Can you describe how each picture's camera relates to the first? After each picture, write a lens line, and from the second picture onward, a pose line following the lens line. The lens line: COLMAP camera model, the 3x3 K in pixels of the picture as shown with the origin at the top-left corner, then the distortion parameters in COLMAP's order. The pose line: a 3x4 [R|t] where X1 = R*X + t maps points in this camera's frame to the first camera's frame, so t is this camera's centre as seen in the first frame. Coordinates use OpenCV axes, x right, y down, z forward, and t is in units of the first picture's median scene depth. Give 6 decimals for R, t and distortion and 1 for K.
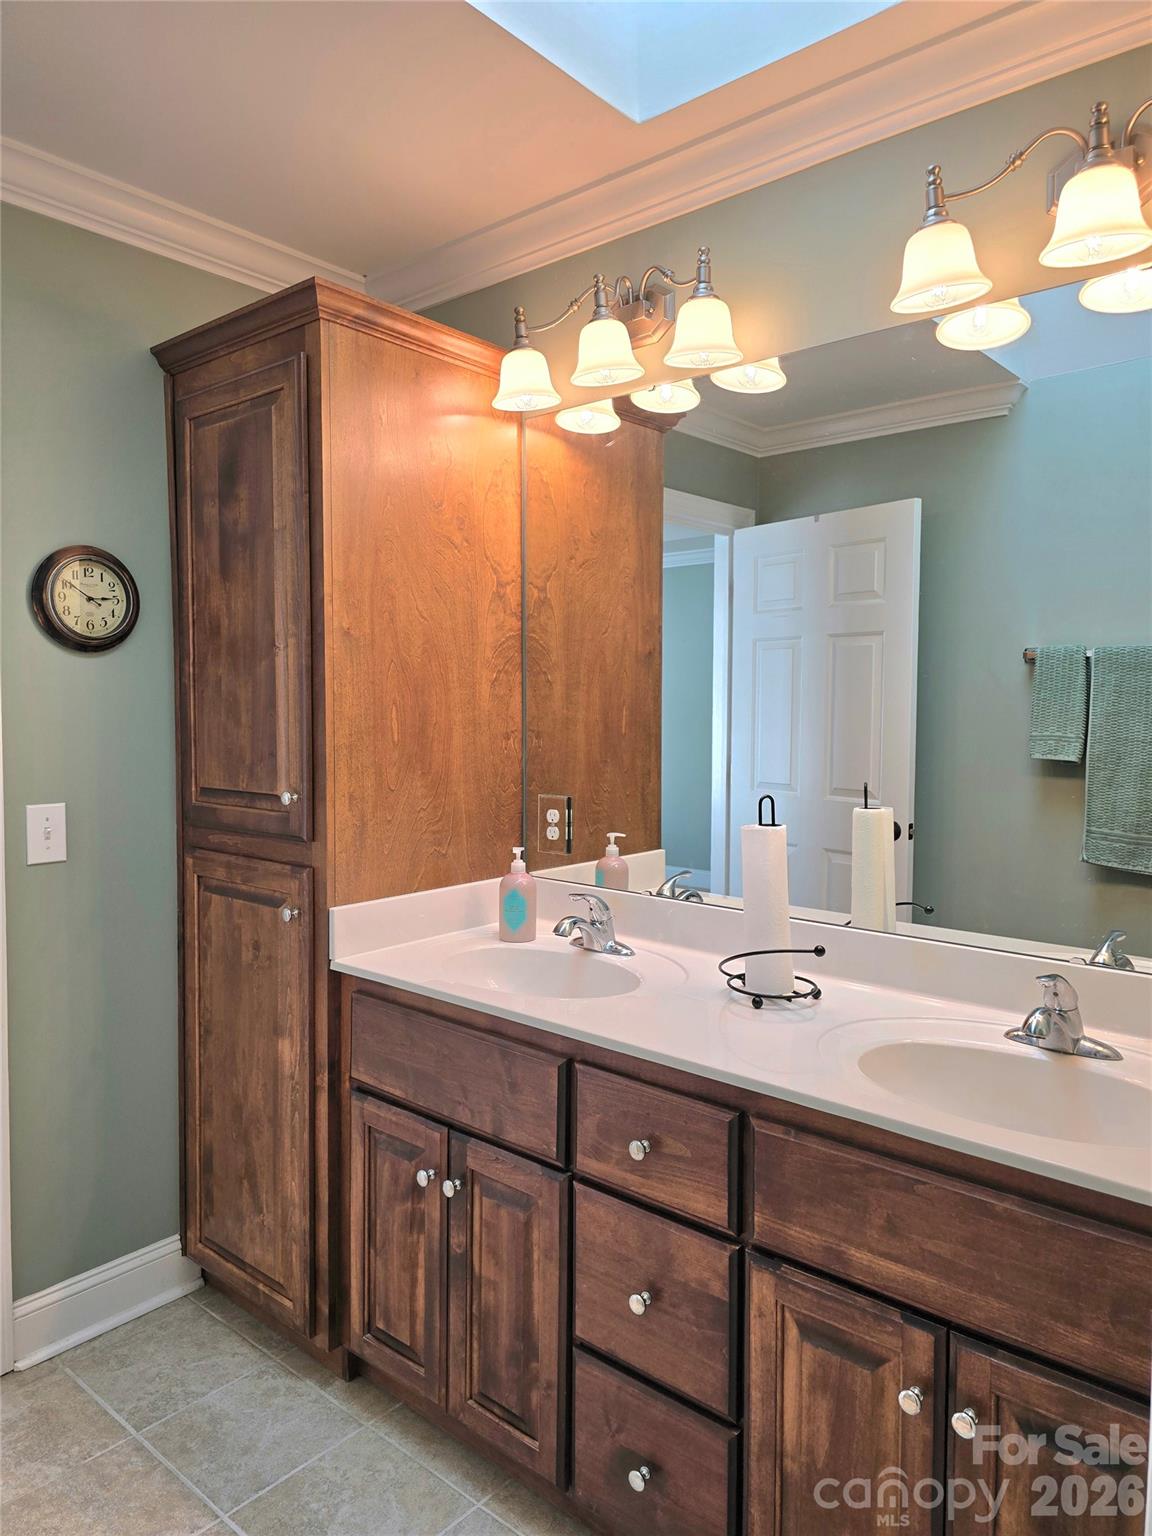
lens RADIAL K [[1038.4, 0, 574.0], [0, 1038.4, 761.0], [0, 0, 1]] dist [0.089546, -0.090171]
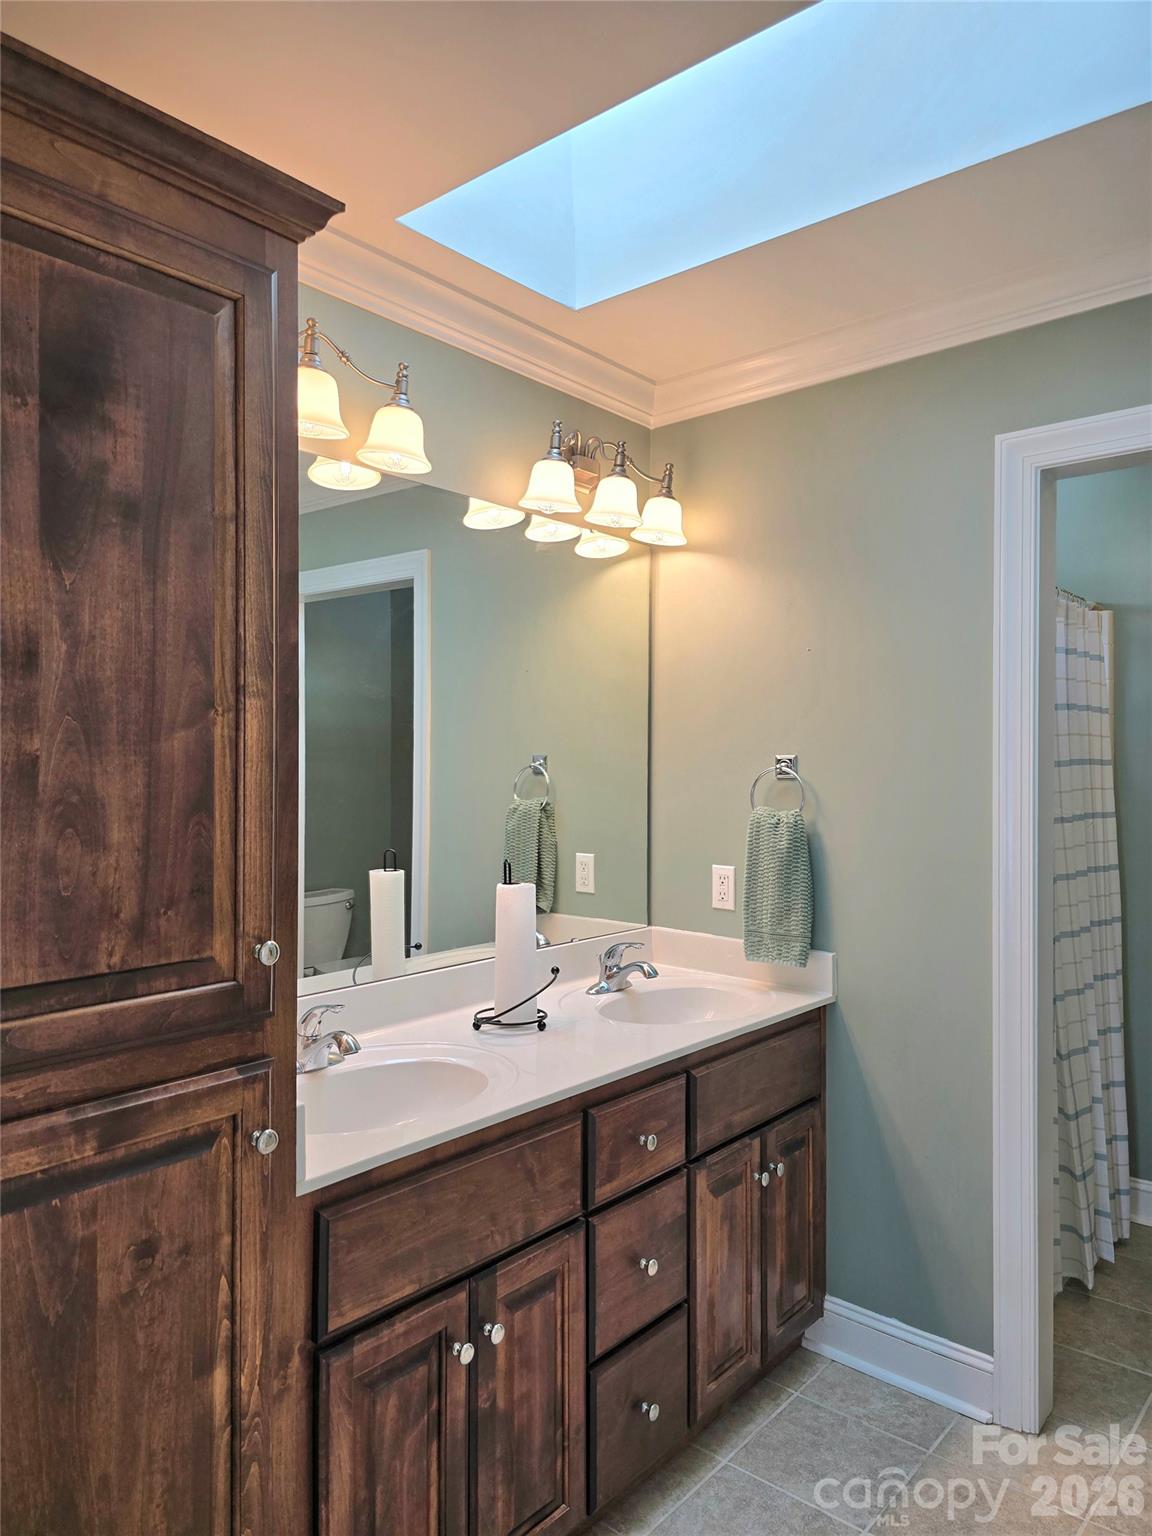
lens RADIAL K [[1046.5, 0, 570.5], [0, 1046.5, 762.3], [0, 0, 1]] dist [0.044987, -0.044756]
pose [[0.004071, -0.005879, 0.999974, -1.085418], [0.054916, 0.998475, 0.005647, -0.086077], [-0.998483, 0.054892, 0.004387, 0.971882]]
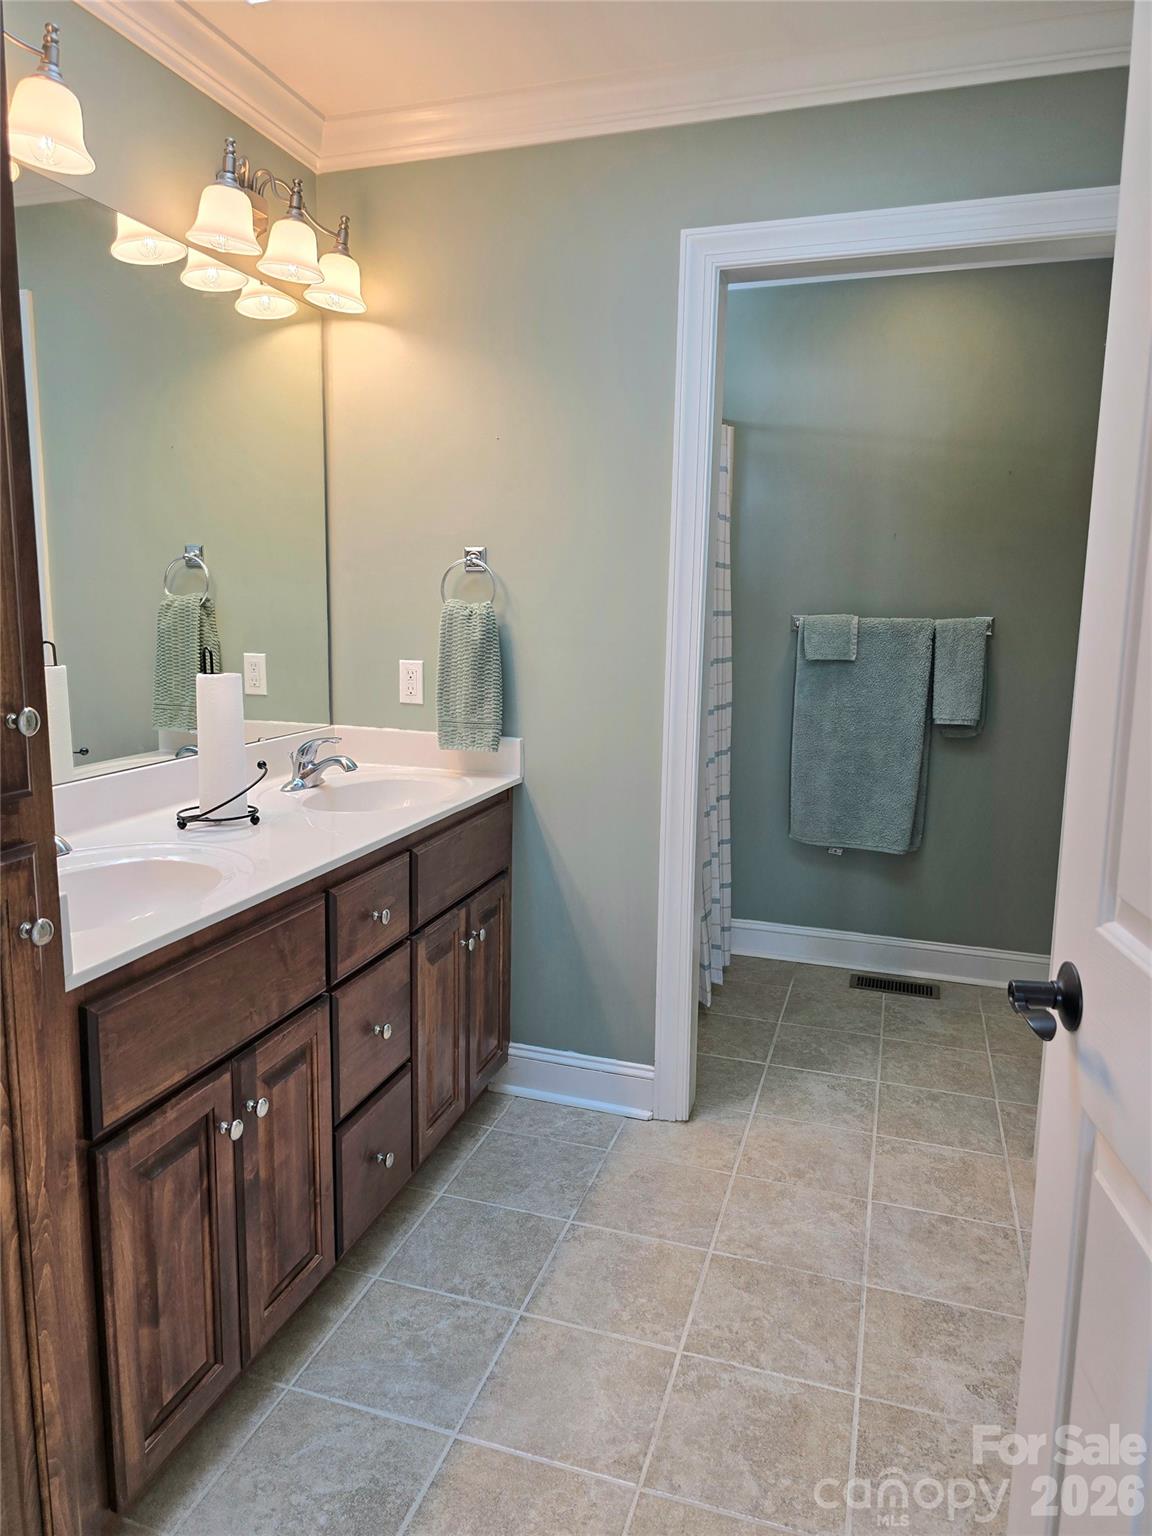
lens RADIAL K [[1038.4, 0, 574.0], [0, 1038.4, 761.0], [0, 0, 1]] dist [0.089546, -0.090171]
pose [[-0.383305, -0.156849, 0.910206, -1.060129], [0.039247, 0.981819, 0.185717, -0.041785], [-0.922788, 0.106909, -0.370180, 1.130271]]
